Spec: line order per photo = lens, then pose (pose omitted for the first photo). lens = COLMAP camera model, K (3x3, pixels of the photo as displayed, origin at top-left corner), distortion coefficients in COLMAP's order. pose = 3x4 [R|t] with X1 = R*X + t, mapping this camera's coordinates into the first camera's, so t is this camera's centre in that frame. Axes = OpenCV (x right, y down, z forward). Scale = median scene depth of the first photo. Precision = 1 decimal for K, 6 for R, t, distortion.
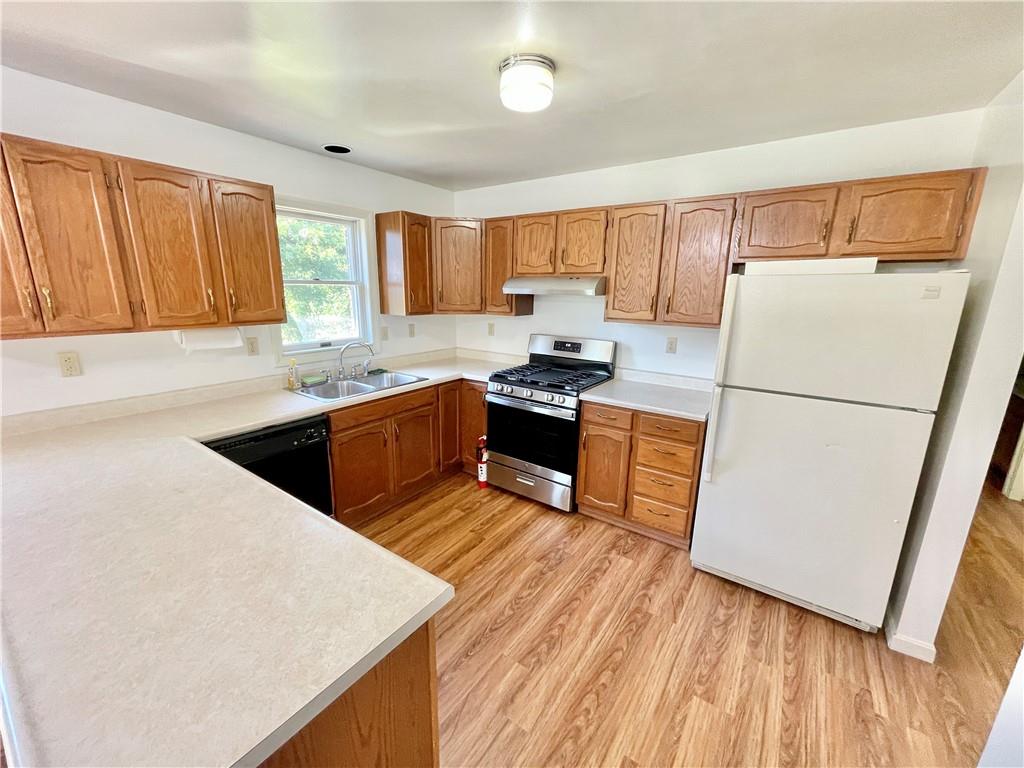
lens RADIAL K [[415.2, 0, 505.4], [0, 415.2, 388.2], [0, 0, 1]] dist [-0.002507, 0.000544]
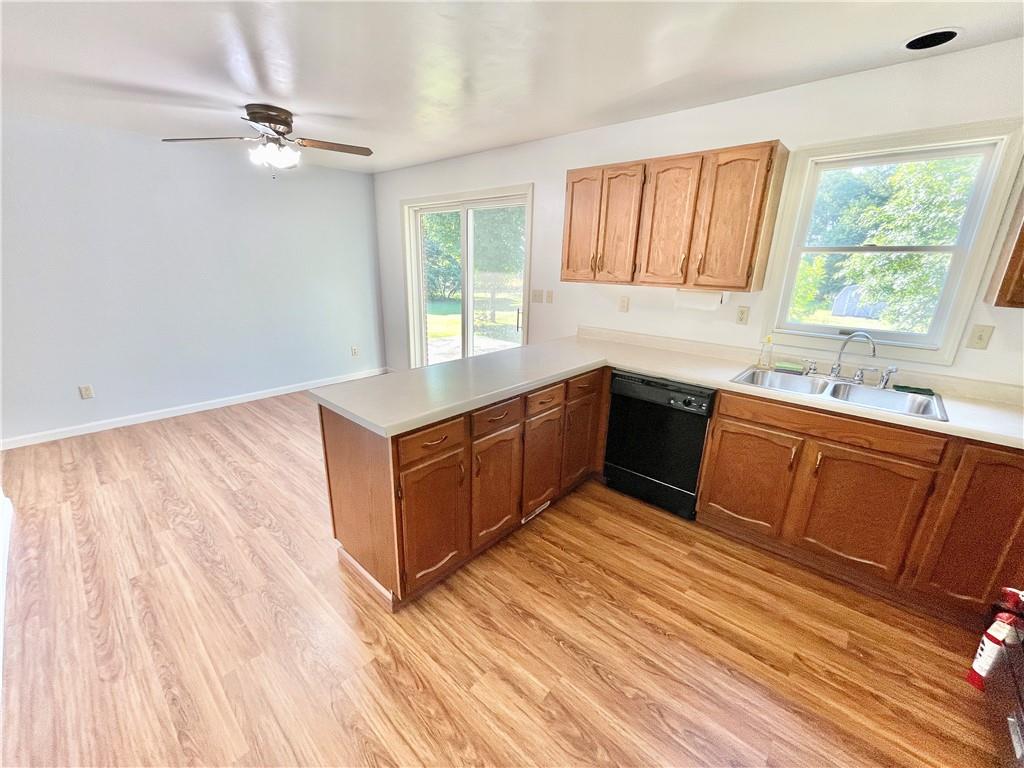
lens RADIAL K [[415.2, 0, 506.3], [0, 415.2, 388.1], [0, 0, 1]] dist [-0.002507, 0.000544]
pose [[-0.115997, 0.275383, -0.954311, 0.484689], [-0.258399, 0.919346, 0.296702, -0.093073], [0.959049, 0.281010, -0.035483, 0.558553]]
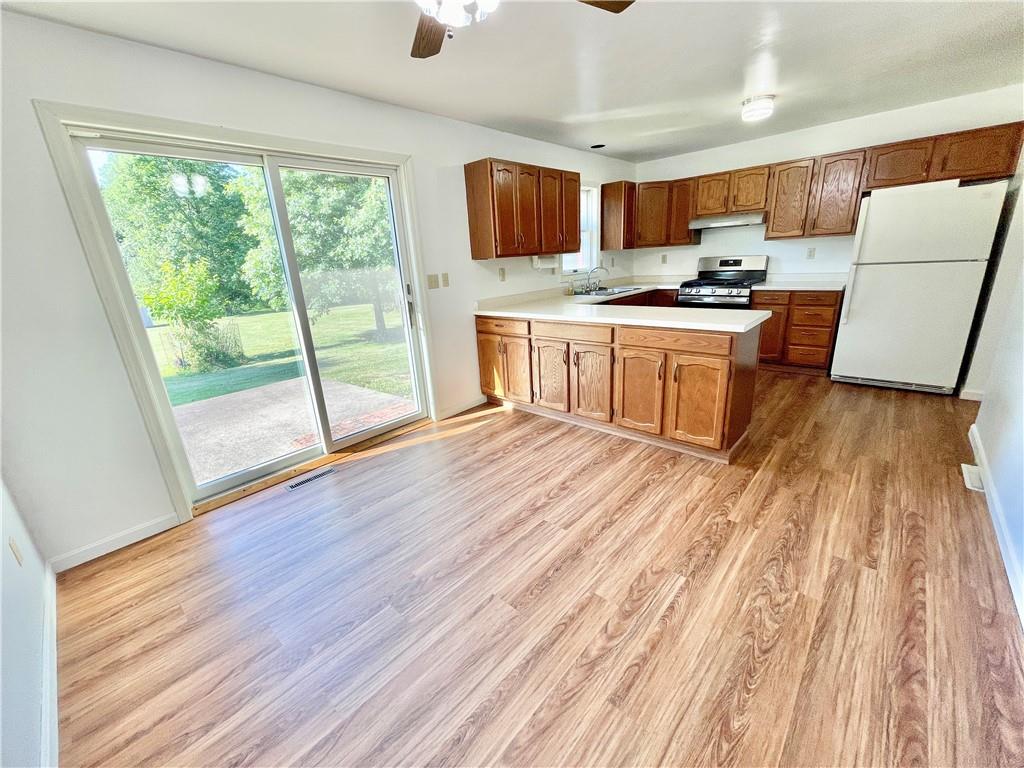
lens RADIAL K [[415.2, 0, 503.5], [0, 415.2, 388.8], [0, 0, 1]] dist [-0.002507, 0.000544]
pose [[0.989057, -0.031836, -0.144058, -0.599566], [0.041990, 0.996801, 0.068005, 0.282167], [0.141432, -0.073310, 0.987230, -0.816666]]
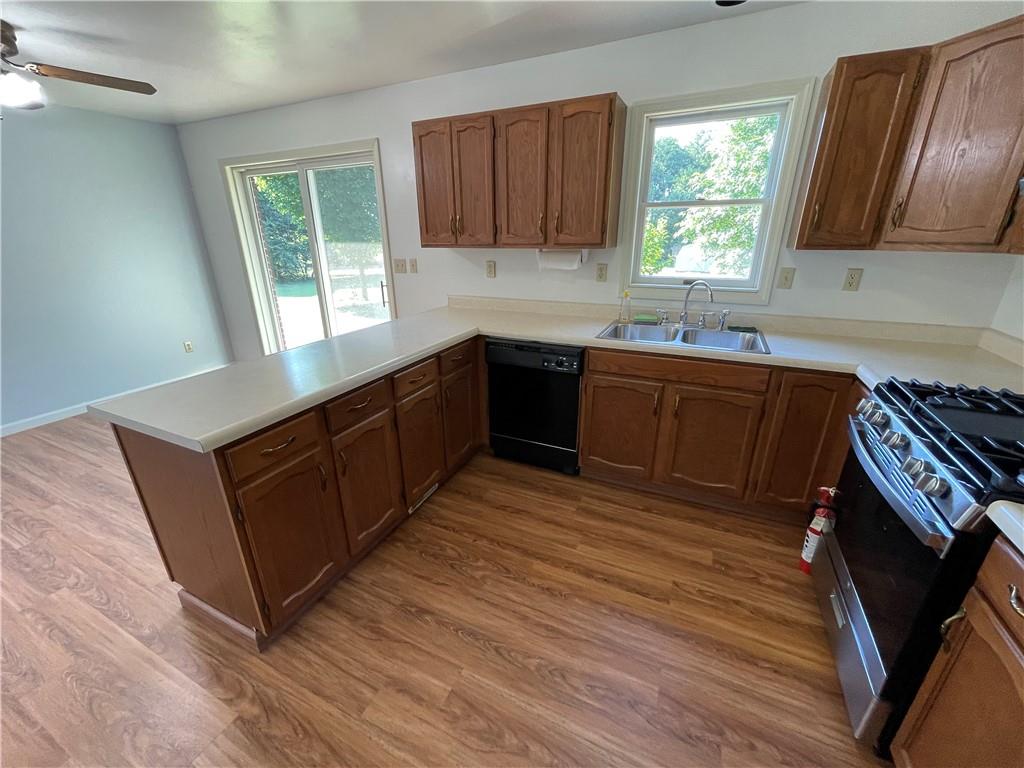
lens RADIAL K [[415.2, 0, 506.2], [0, 415.2, 388.6], [0, 0, 1]] dist [-0.002507, 0.000544]
pose [[0.172638, 0.332115, -0.927306, 0.421890], [-0.220595, 0.930564, 0.292214, -0.084768], [0.959966, 0.154112, 0.233913, 0.598794]]
